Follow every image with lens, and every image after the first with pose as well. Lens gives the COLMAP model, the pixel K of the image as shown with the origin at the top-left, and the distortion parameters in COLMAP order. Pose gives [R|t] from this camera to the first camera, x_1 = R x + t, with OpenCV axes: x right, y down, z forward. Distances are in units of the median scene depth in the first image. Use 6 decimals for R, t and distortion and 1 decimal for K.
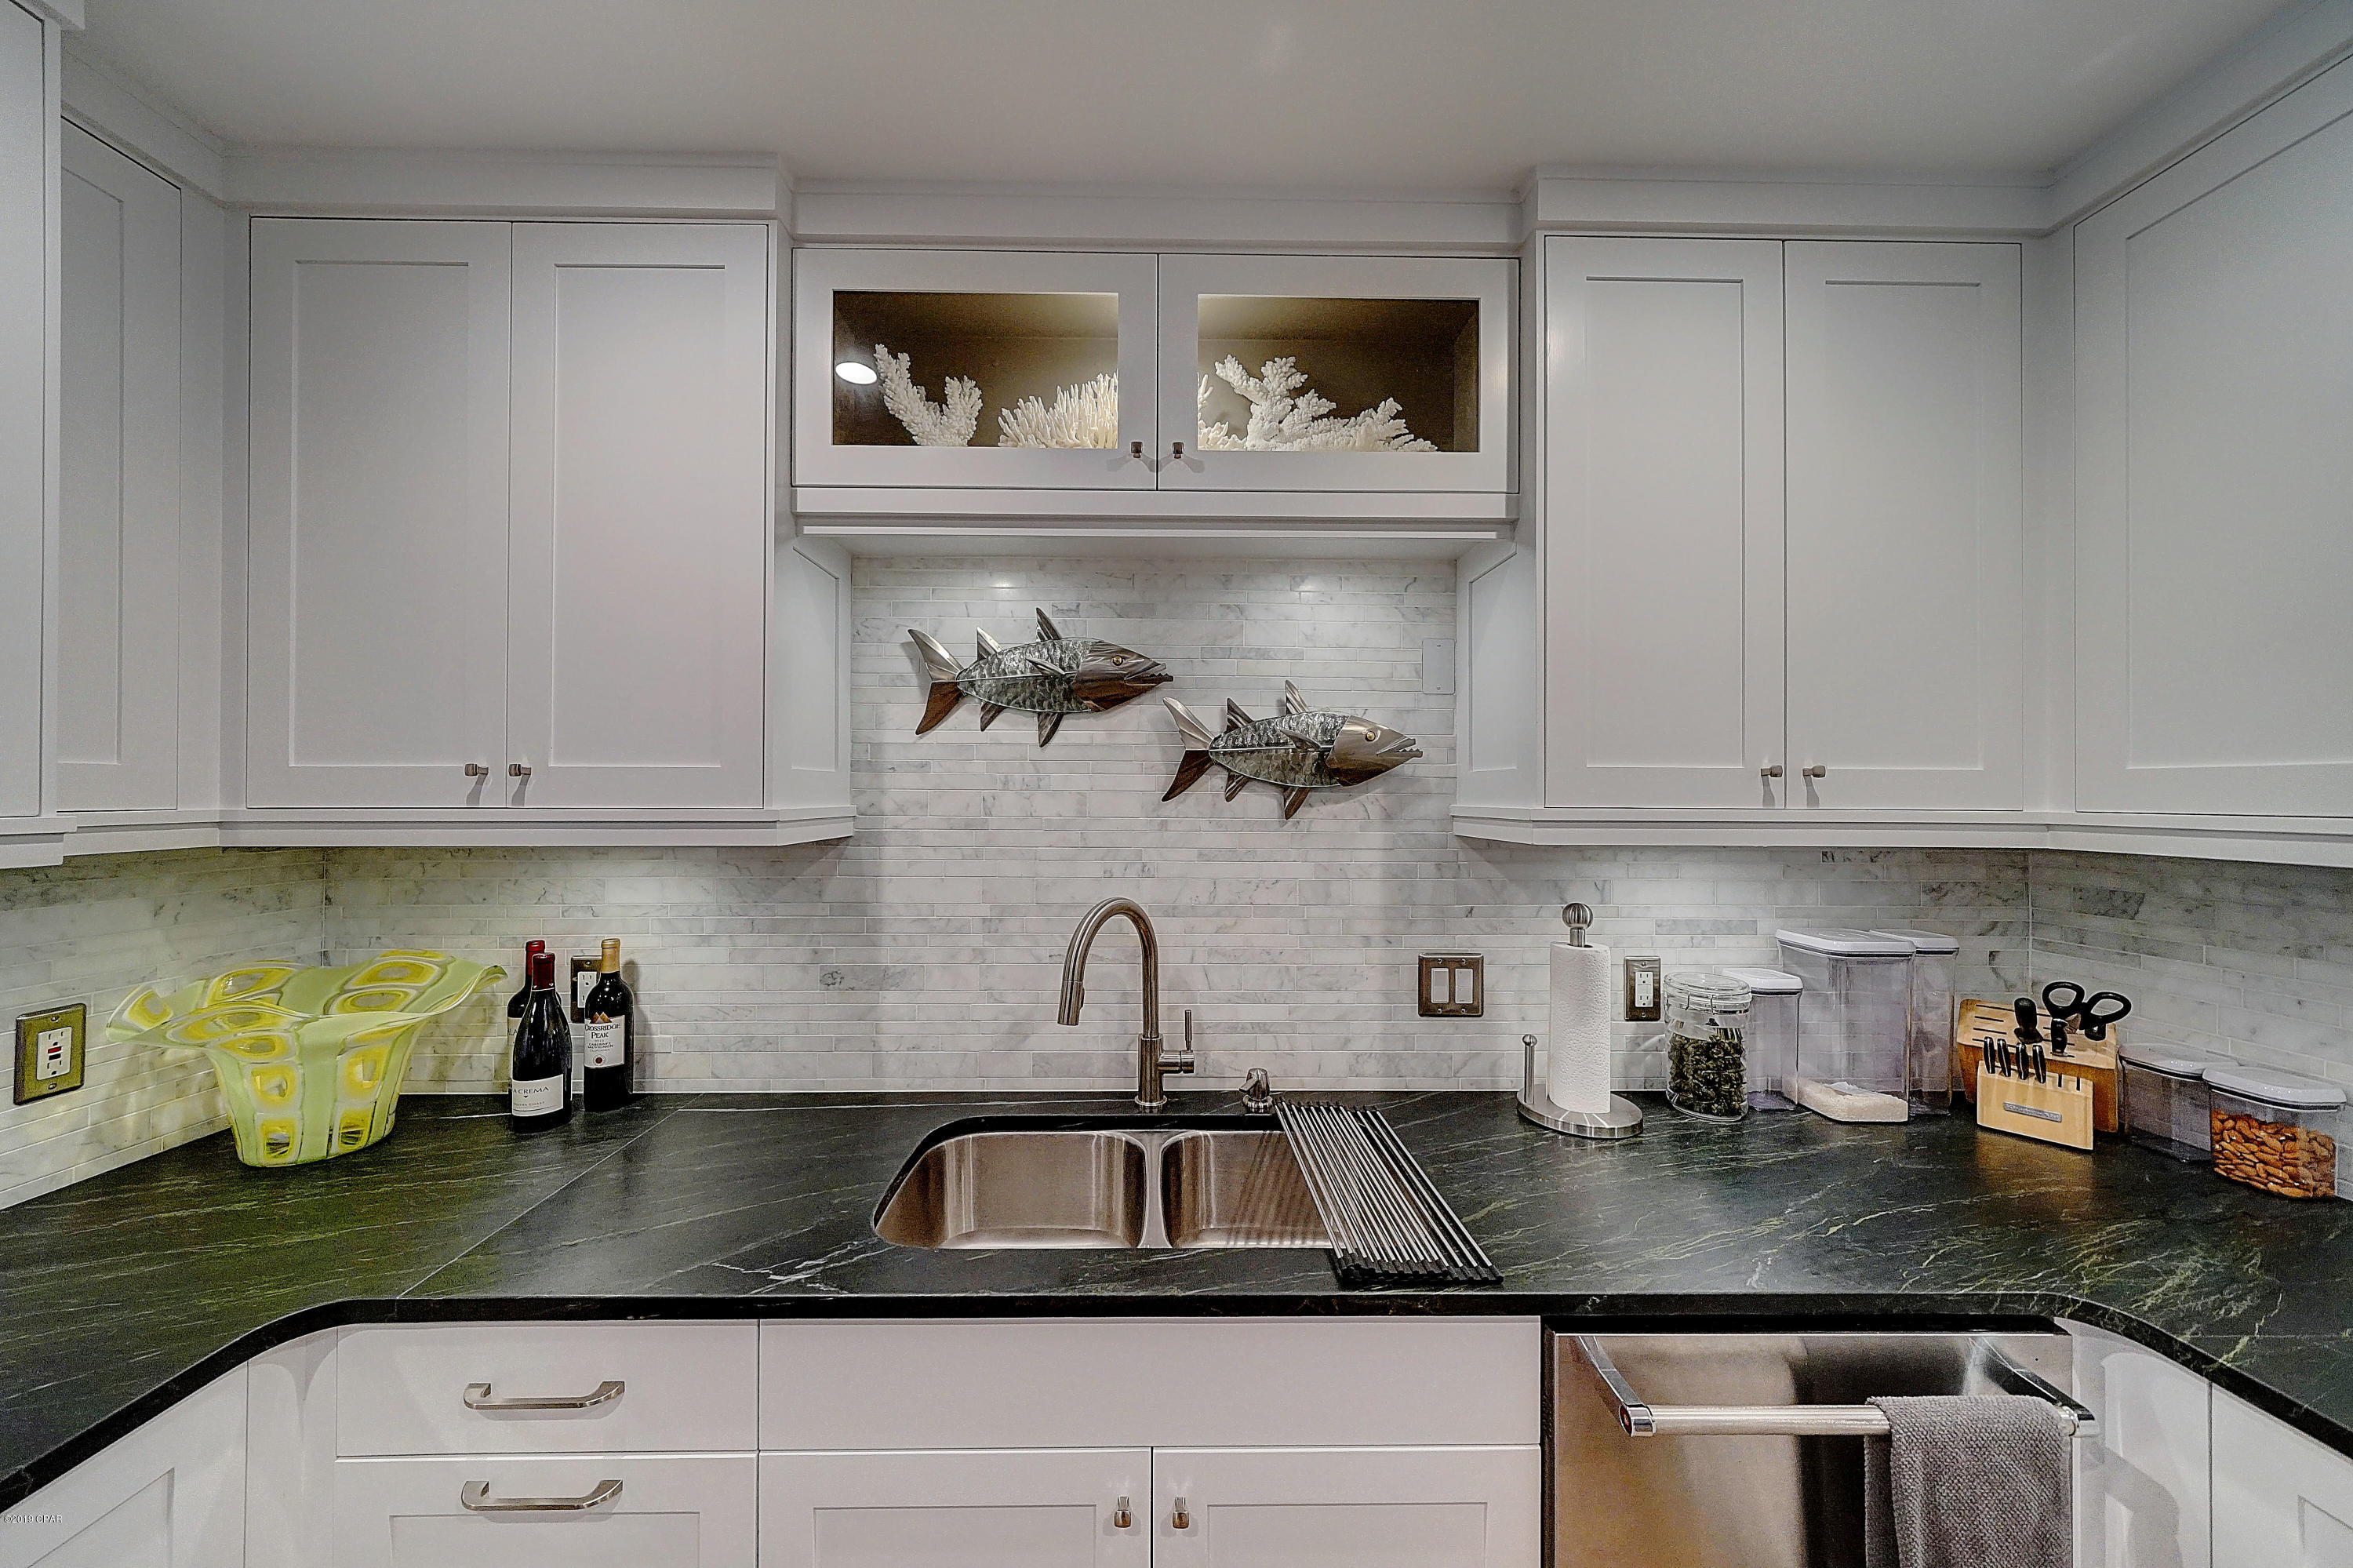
lens RADIAL K [[793.6, 0, 1166.0], [0, 793.6, 783.5], [0, 0, 1]] dist [0.000492, -0.000191]
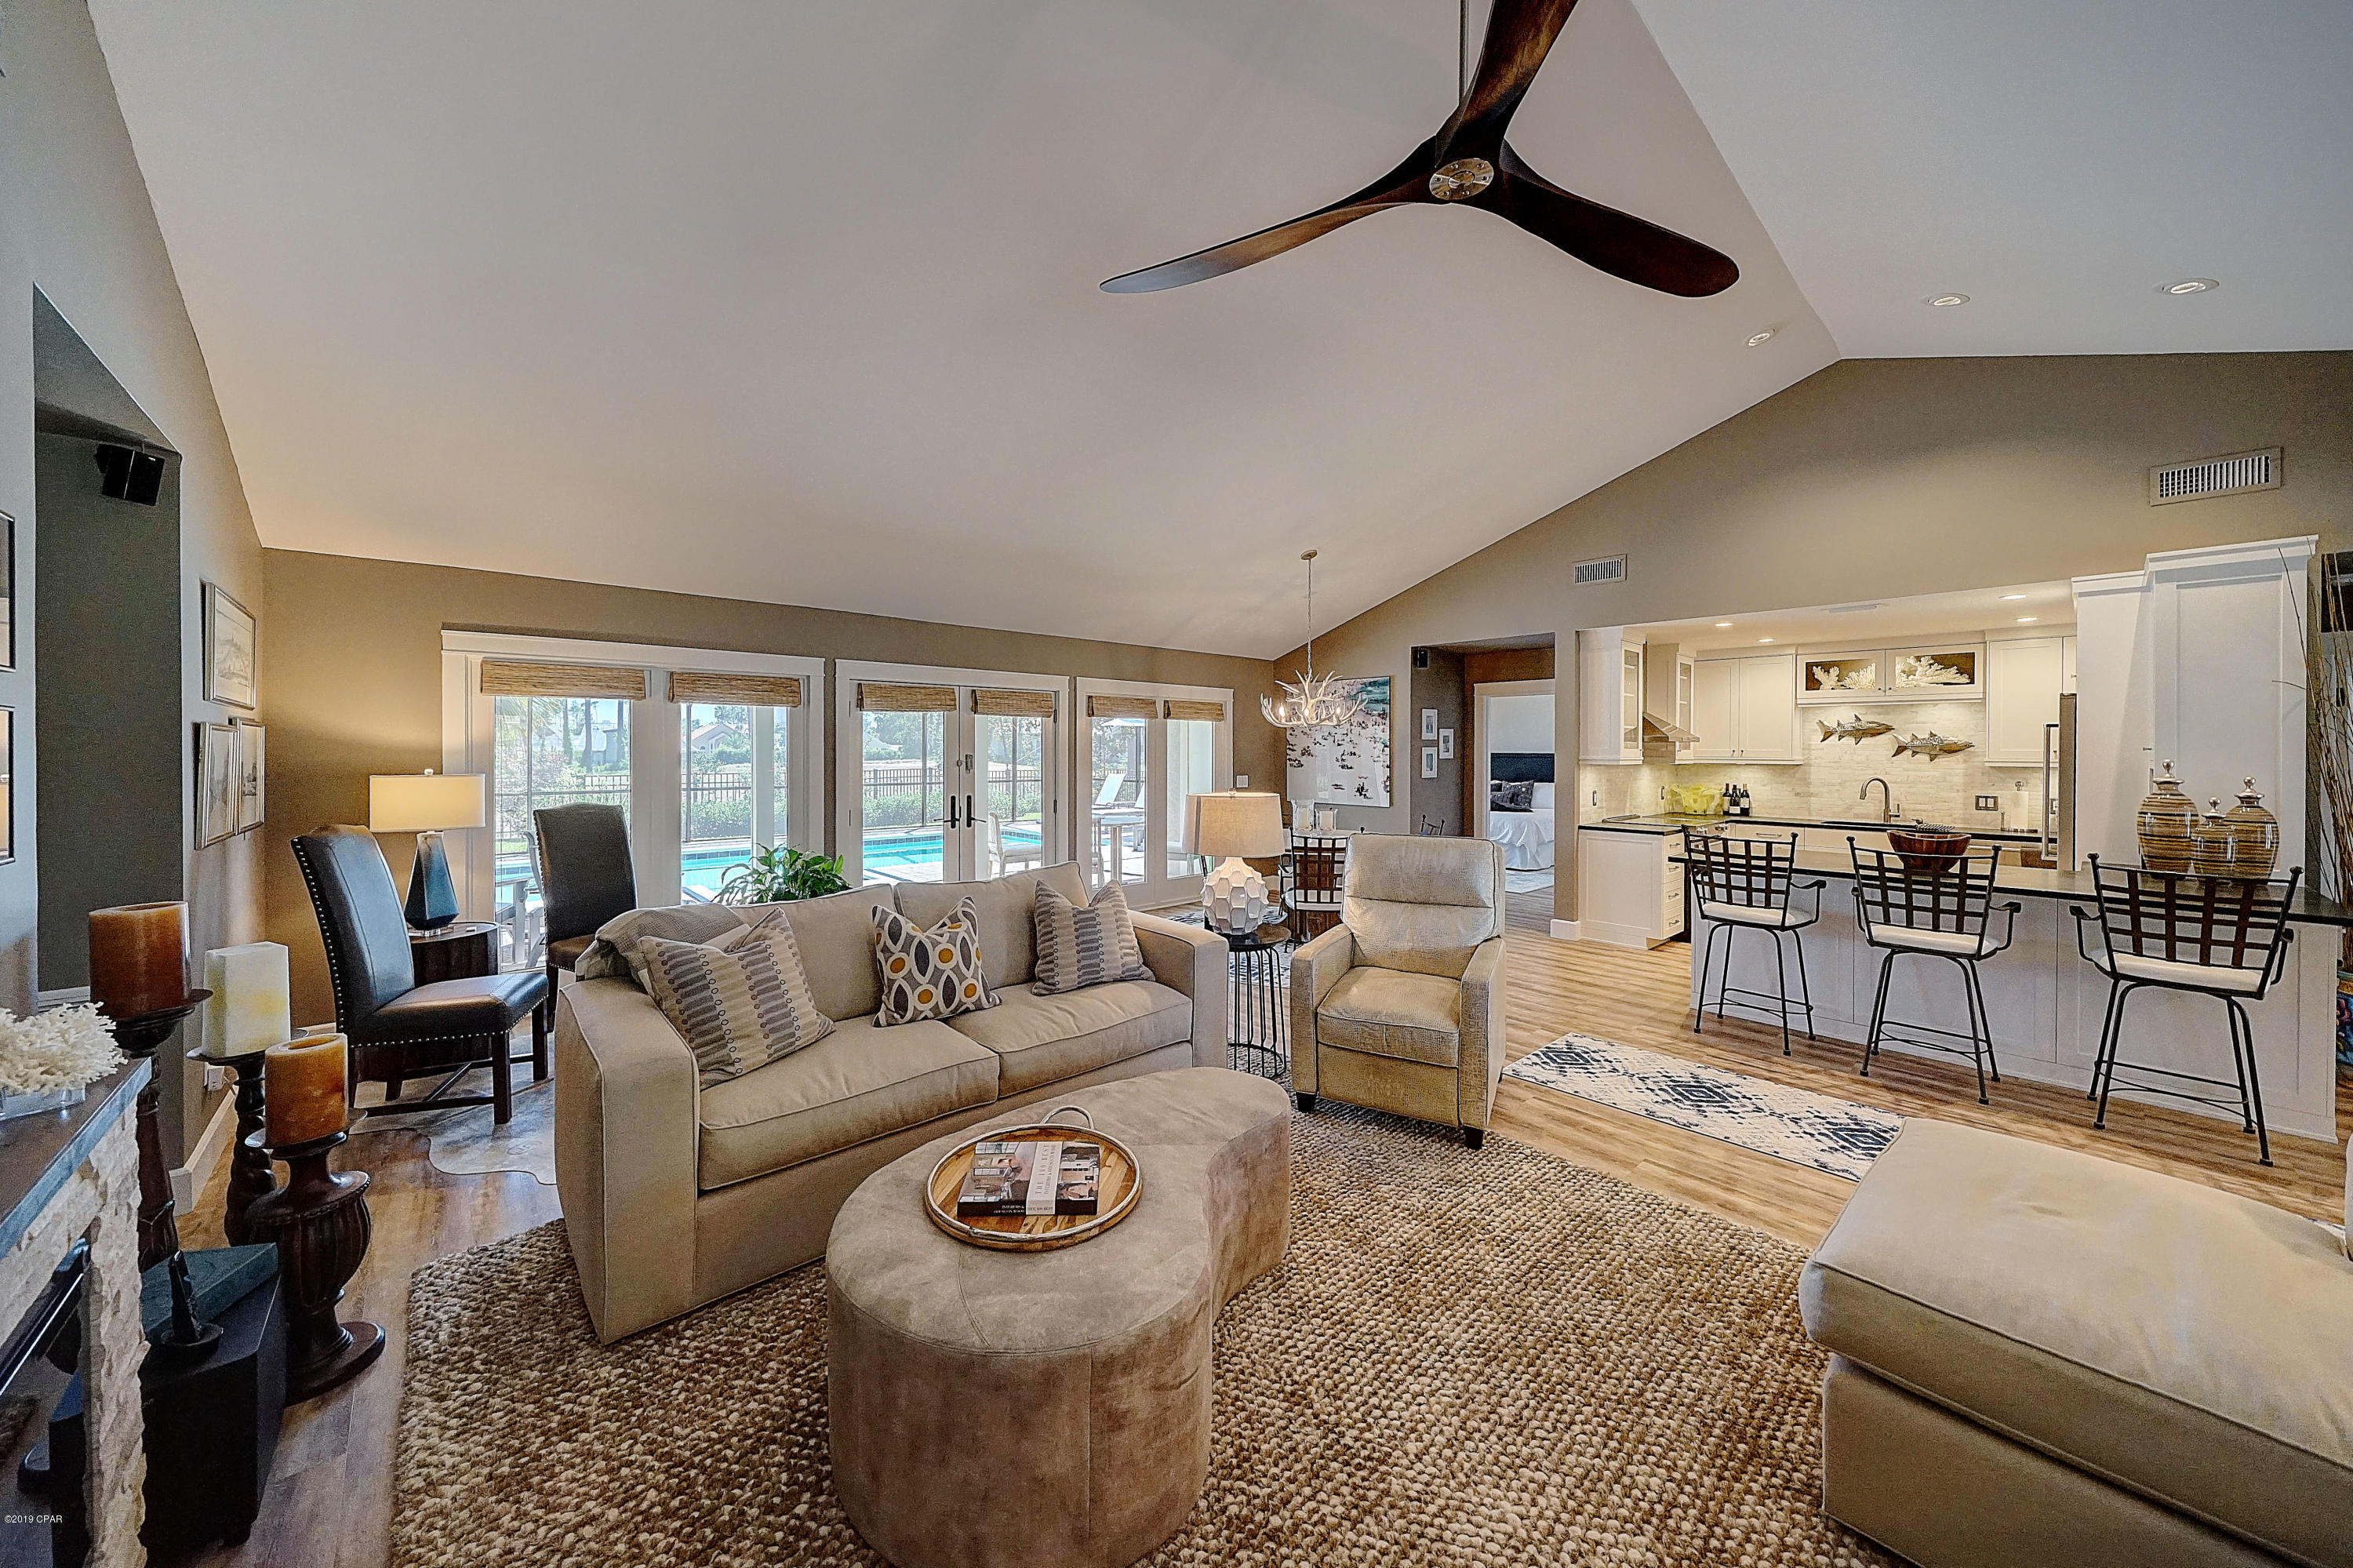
lens RADIAL K [[798.9, 0, 1177.0], [0, 798.9, 750.1], [0, 0, 1]] dist [0.009823, 0.000024]
pose [[0.657287, 0.001070, -0.753639, 0.754716], [0.002586, 0.999990, 0.003675, -0.042585], [0.753636, -0.004364, 0.657278, -4.914745]]
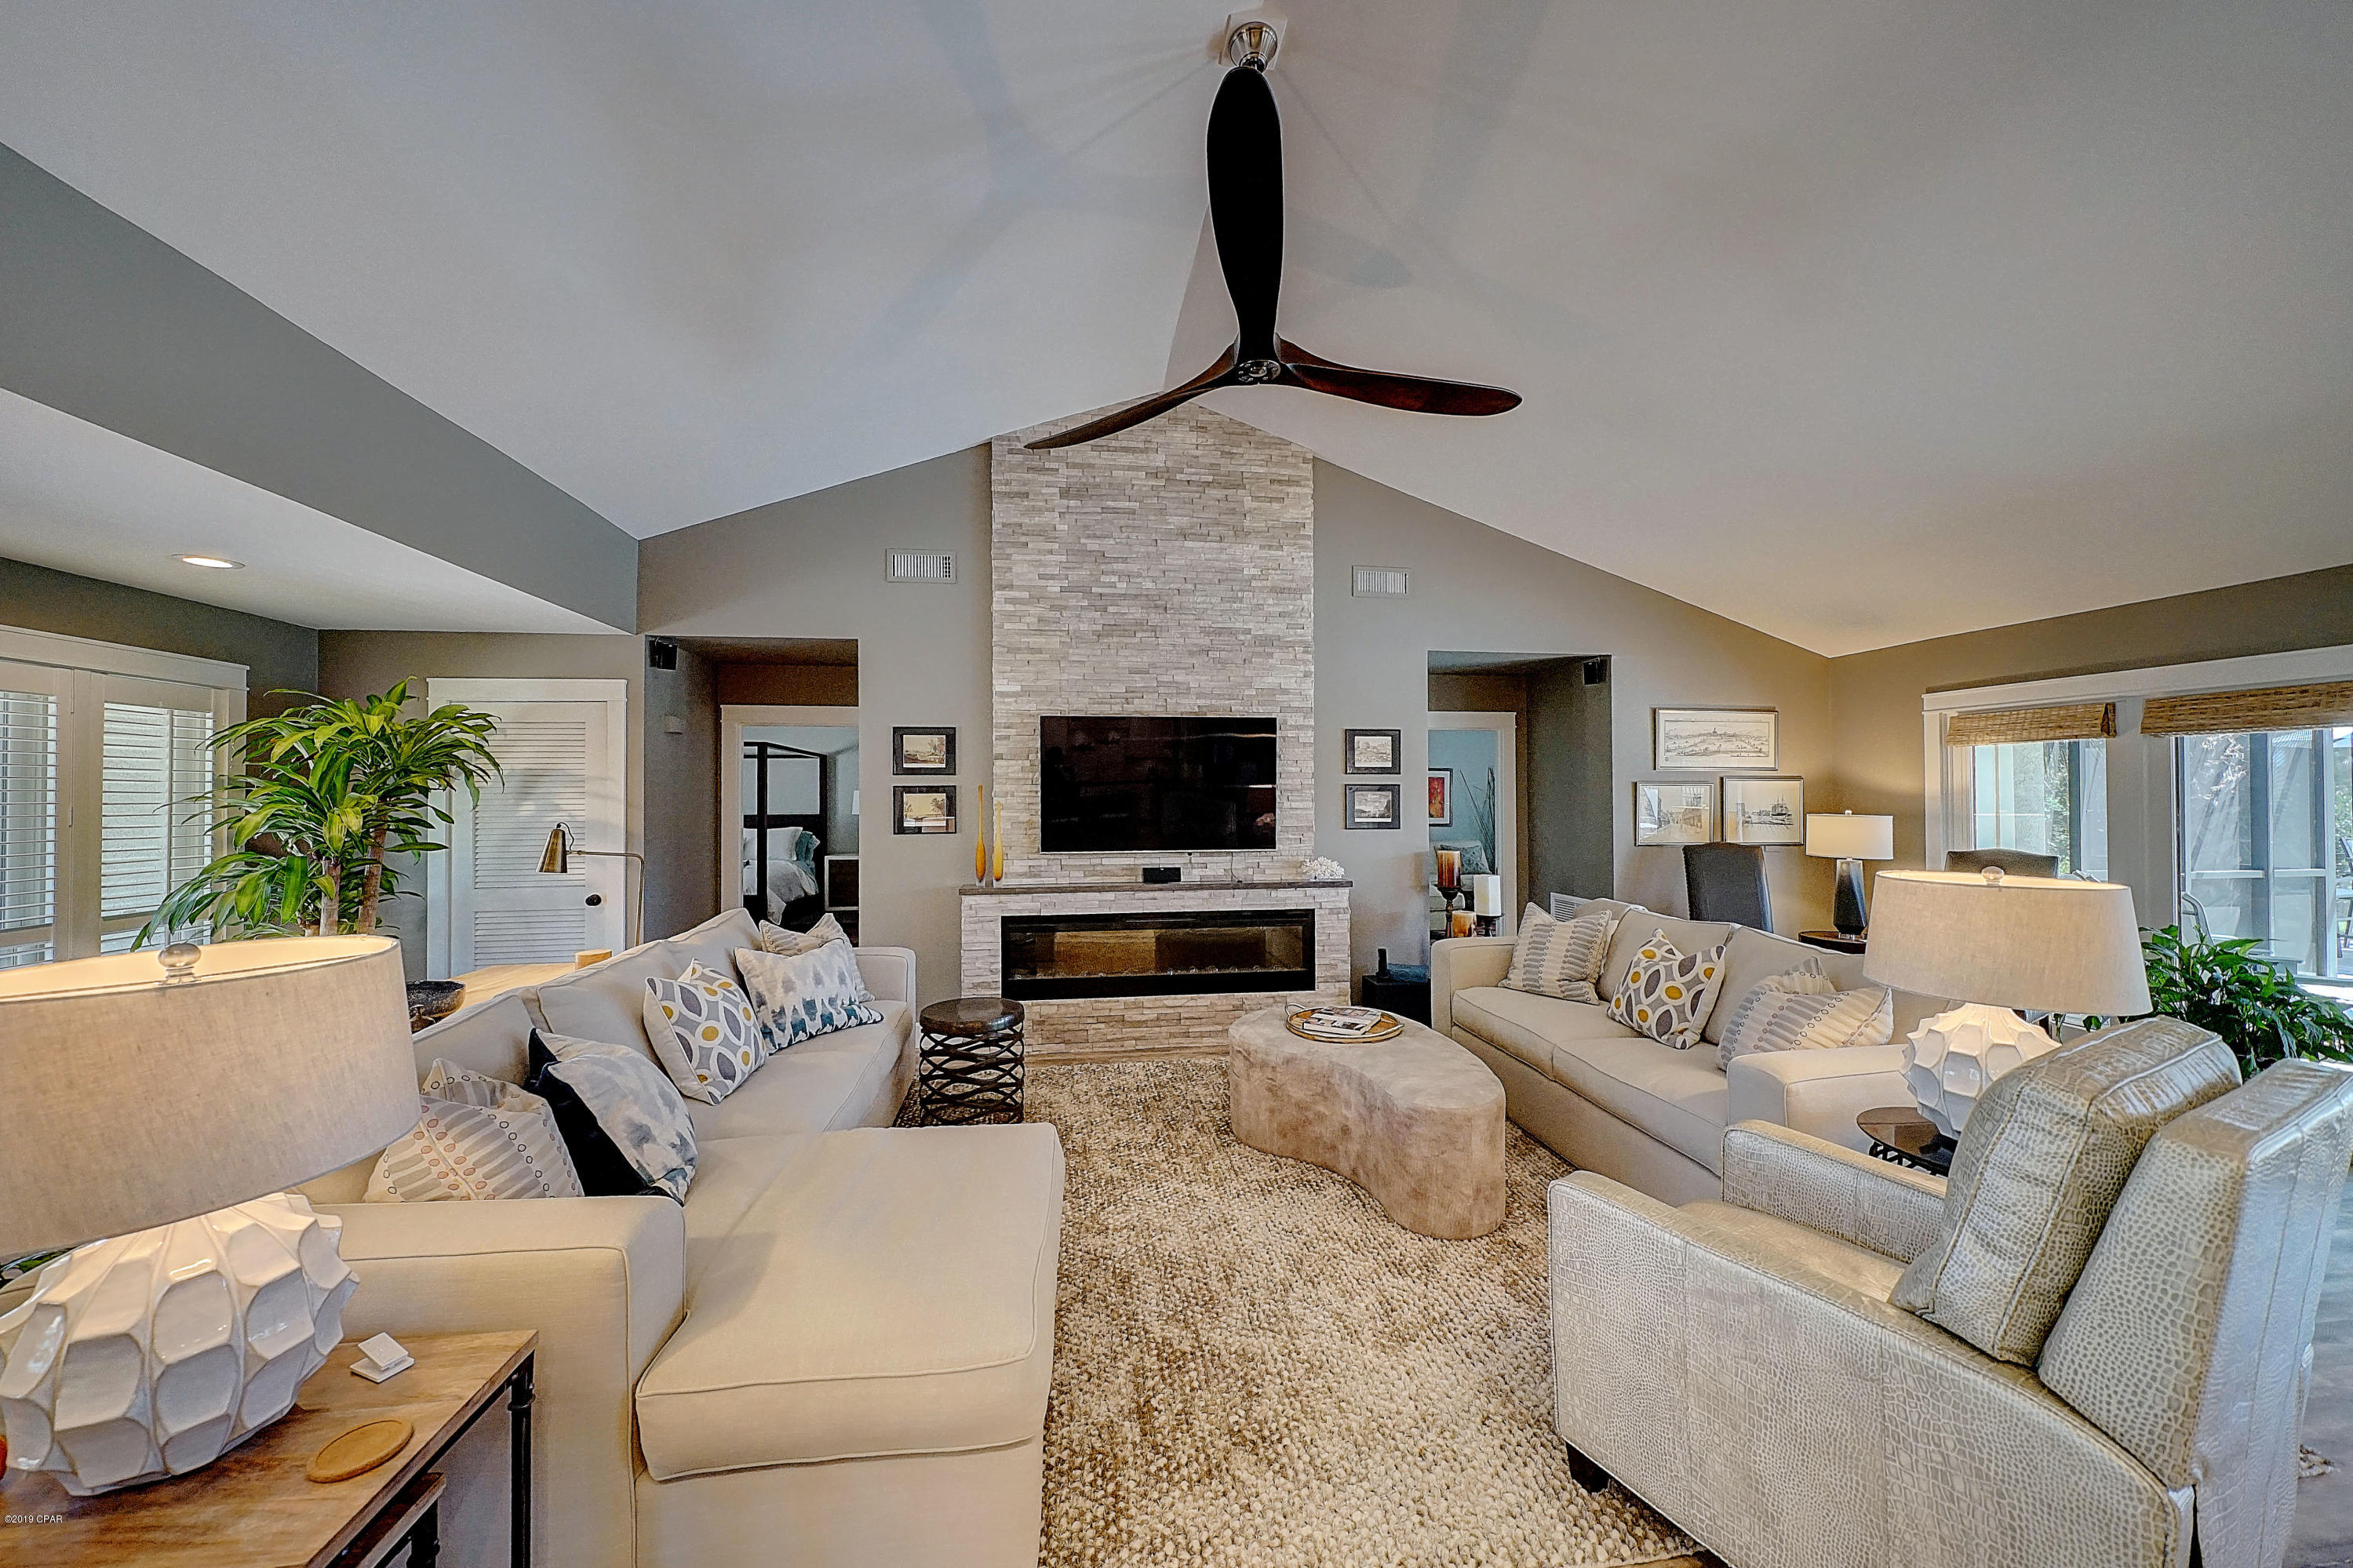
lens RADIAL K [[823.0, 0, 1162.1], [0, 823.0, 785.8], [0, 0, 1]] dist [0.000703, -0.000139]
pose [[-0.994674, -0.000040, -0.103071, 0.469060], [0.001599, 0.999874, -0.015812, -0.031762], [0.103059, -0.015893, -0.994548, -2.077562]]
